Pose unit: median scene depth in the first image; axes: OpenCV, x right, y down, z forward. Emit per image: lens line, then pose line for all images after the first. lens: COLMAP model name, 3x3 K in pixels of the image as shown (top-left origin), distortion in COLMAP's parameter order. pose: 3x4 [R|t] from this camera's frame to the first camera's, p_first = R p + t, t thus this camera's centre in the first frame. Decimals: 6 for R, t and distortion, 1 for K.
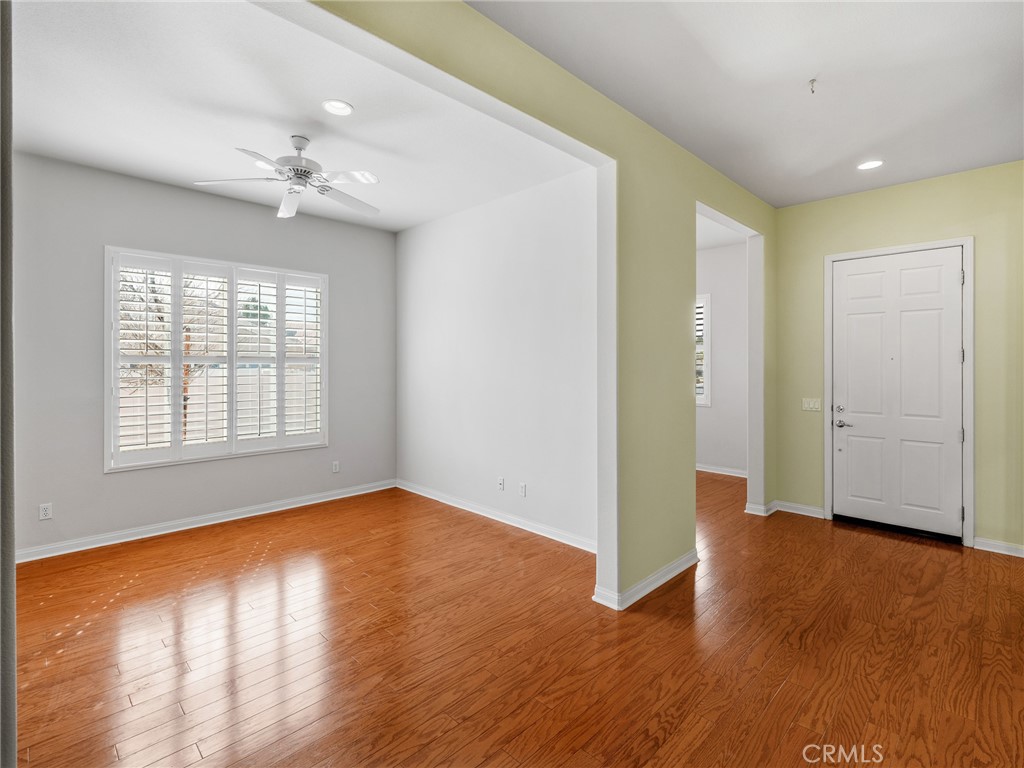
lens RADIAL K [[499.2, 0, 512.2], [0, 499.2, 362.2], [0, 0, 1]] dist [0.000469, 0.000058]
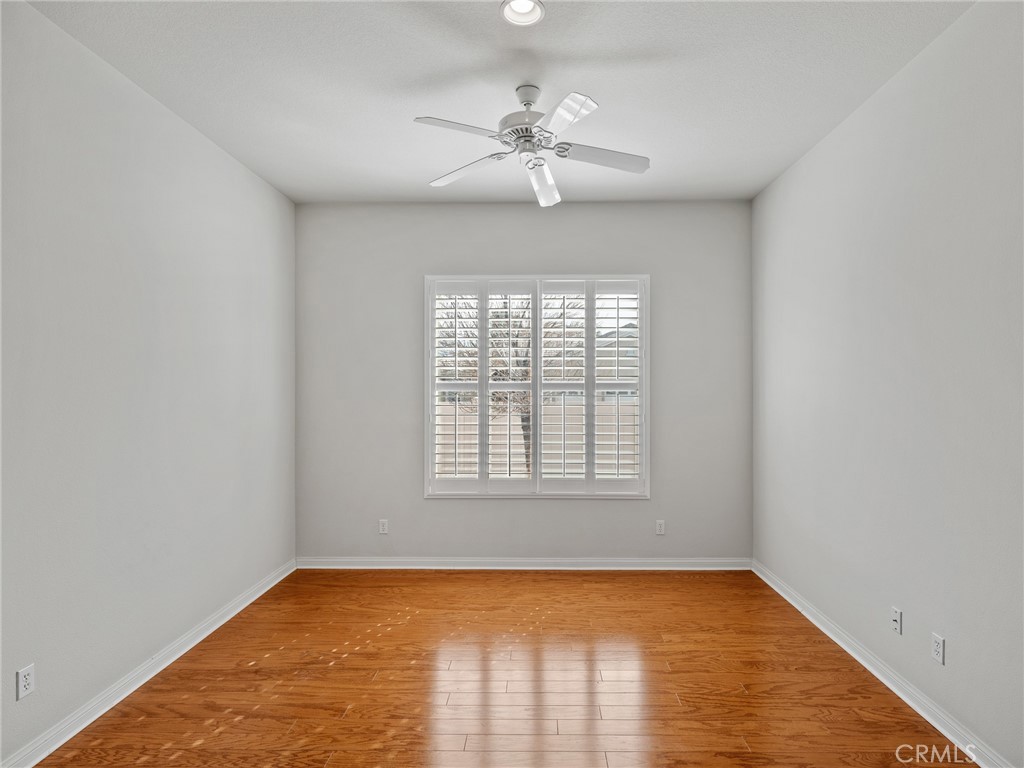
lens RADIAL K [[557.4, 0, 511.7], [0, 557.4, 389.6], [0, 0, 1]] dist [-0.000356, -0.000026]
pose [[0.694944, -0.002378, -0.719059, 0.117746], [0.003209, 0.999995, -0.000206, 0.000634], [0.719056, -0.002165, 0.694949, 0.305630]]
